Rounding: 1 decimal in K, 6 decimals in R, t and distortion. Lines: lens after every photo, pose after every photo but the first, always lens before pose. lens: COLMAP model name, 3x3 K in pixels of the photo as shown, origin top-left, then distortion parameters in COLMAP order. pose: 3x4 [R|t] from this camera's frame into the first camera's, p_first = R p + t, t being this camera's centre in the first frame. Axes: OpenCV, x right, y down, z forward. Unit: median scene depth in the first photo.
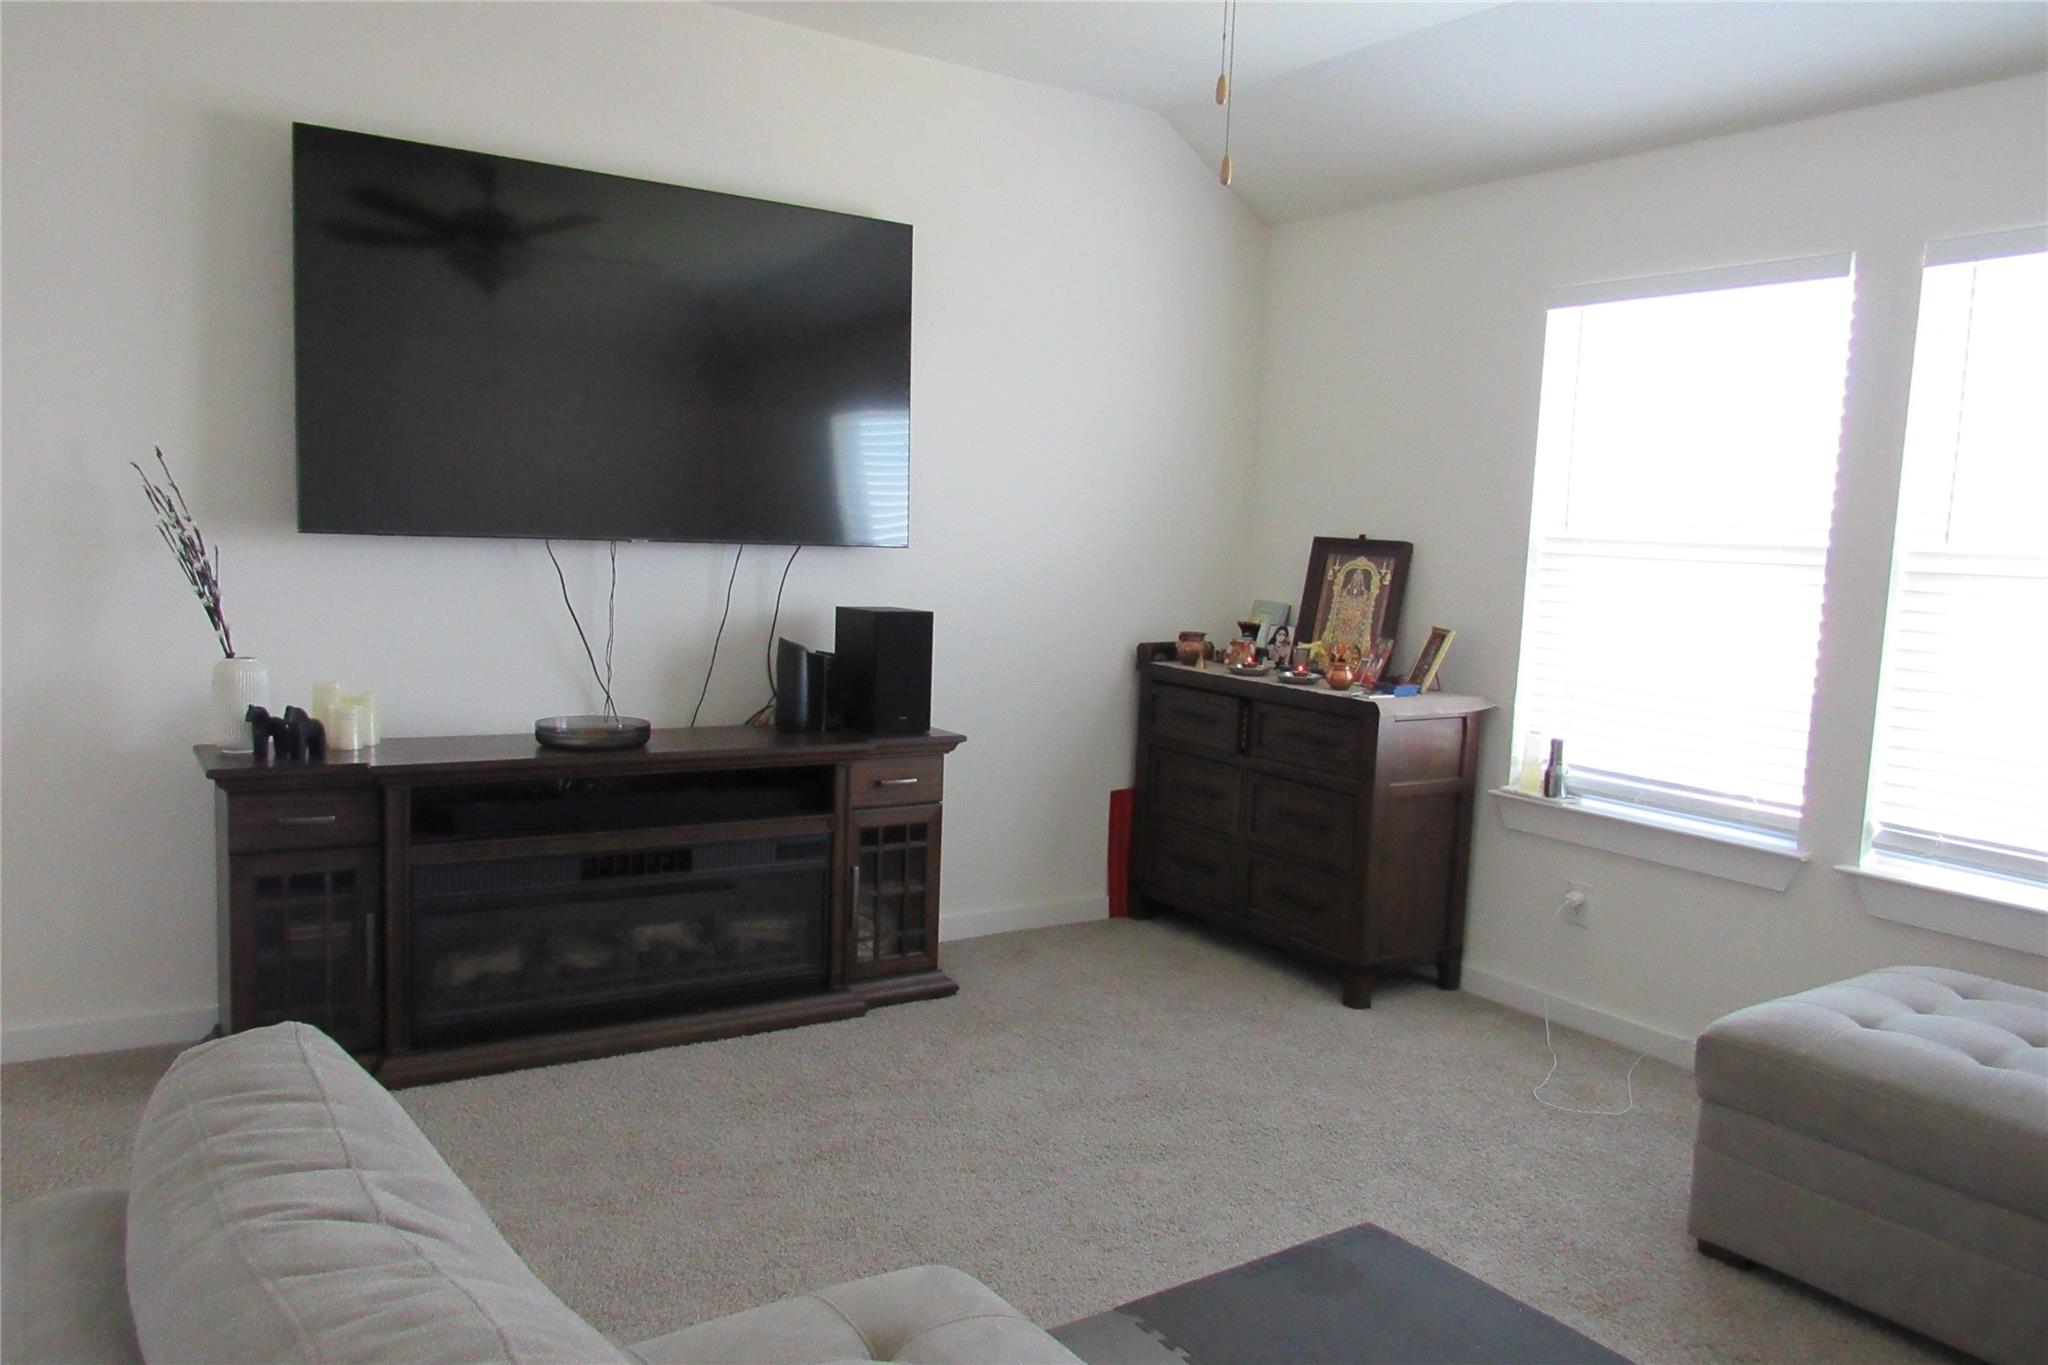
lens RADIAL K [[1457.3, 0, 1023.0], [0, 1457.3, 679.0], [0, 0, 1]] dist [-0.031160, 0.020728]
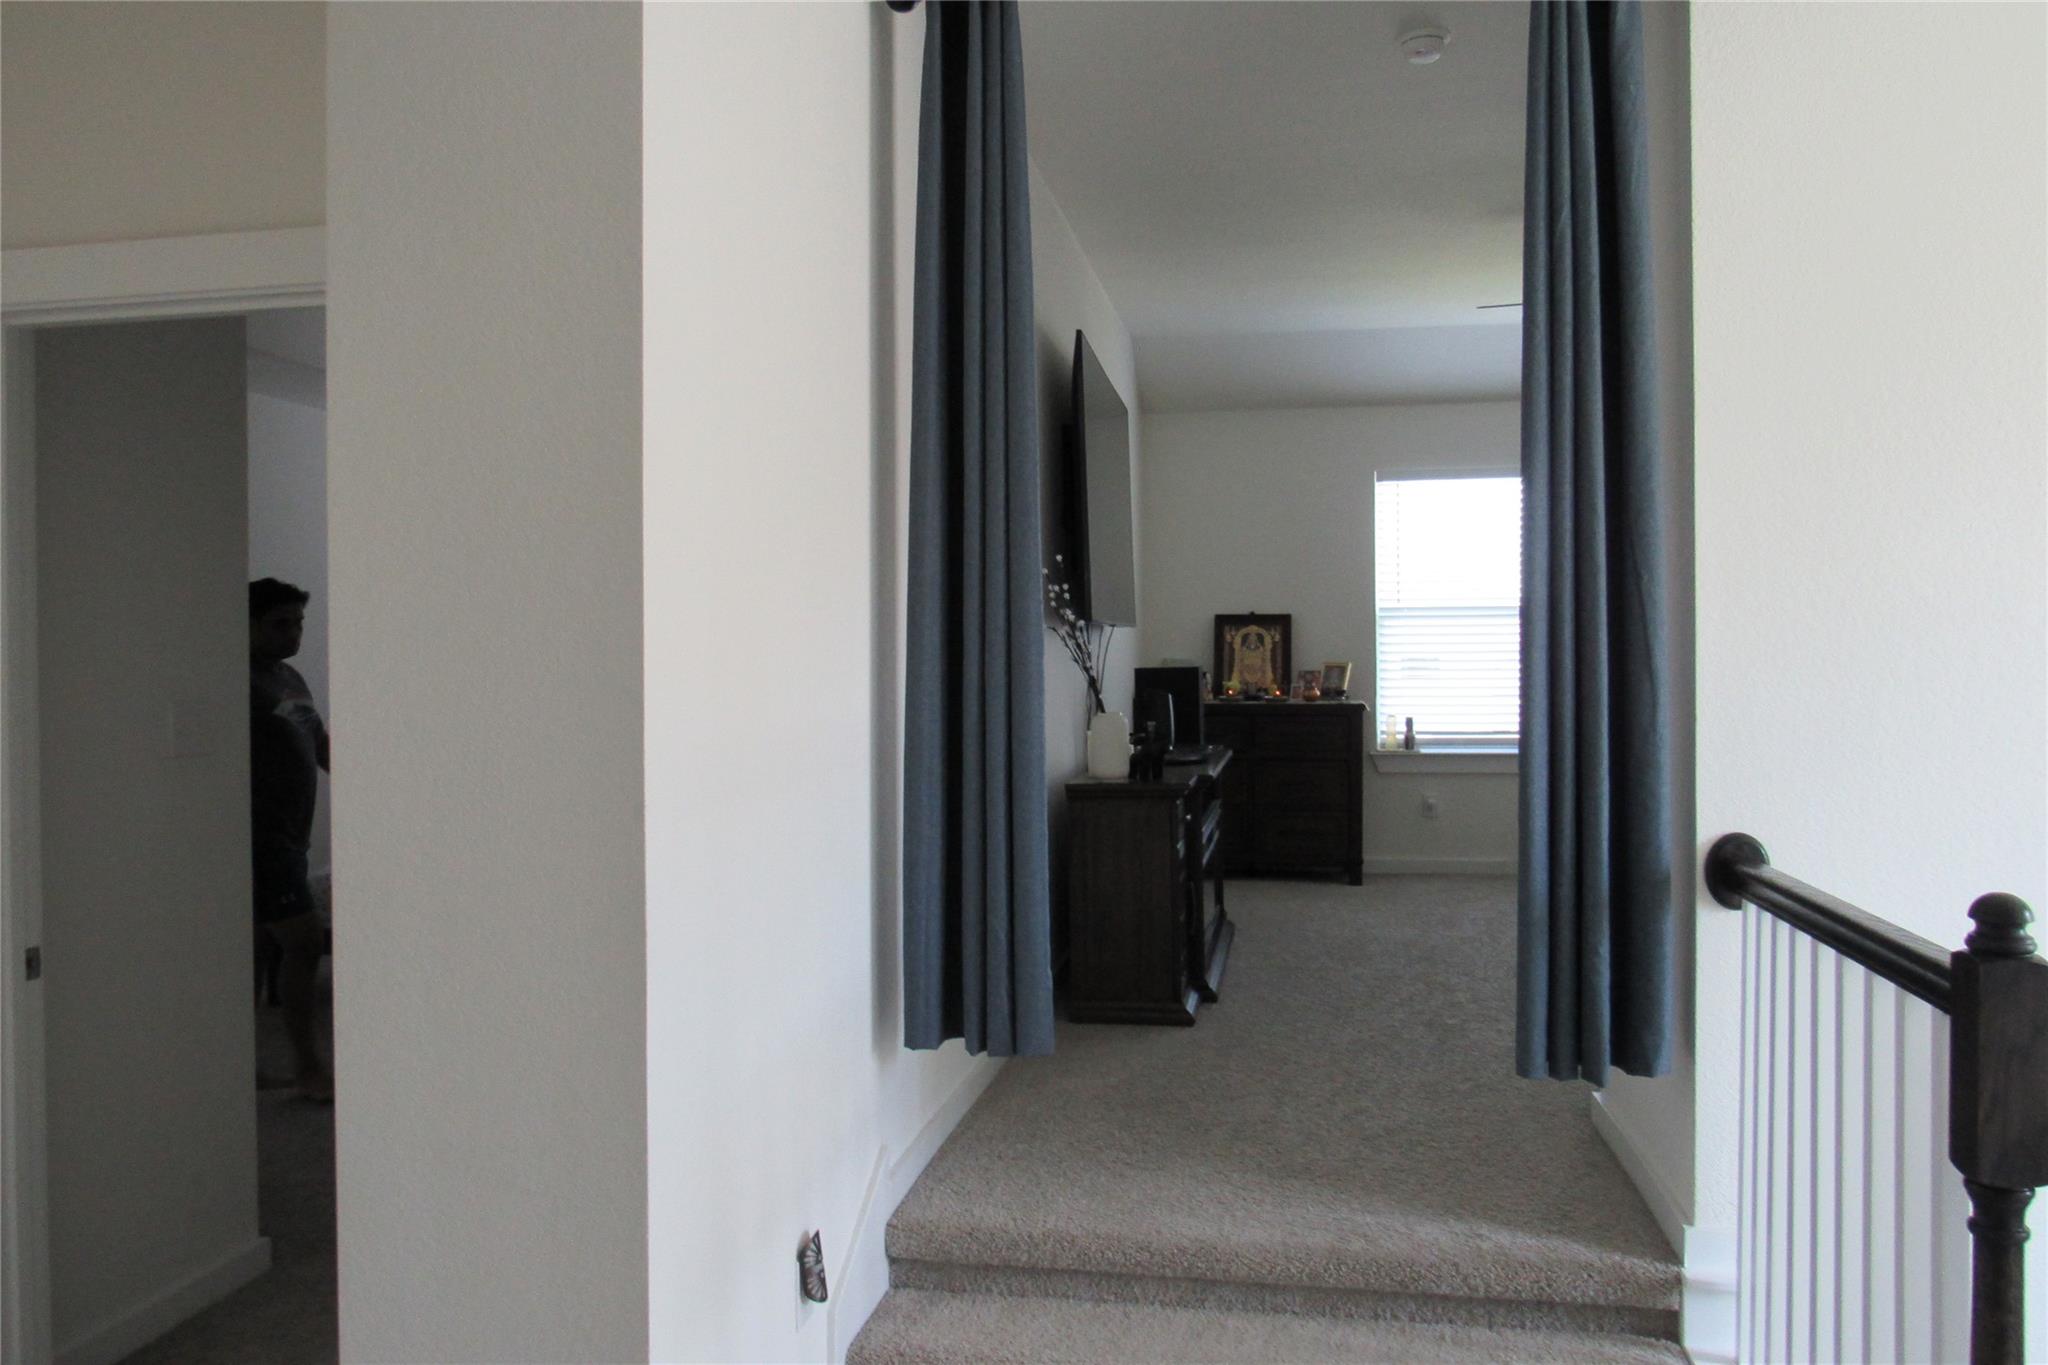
lens RADIAL K [[1457.3, 0, 1022.9], [0, 1457.3, 686.7], [0, 0, 1]] dist [-0.031160, 0.020728]
pose [[0.703575, -0.067451, 0.707413, -1.117681], [0.113974, 0.993309, -0.018644, -0.015901], [-0.701422, 0.093744, 0.706555, 0.045800]]
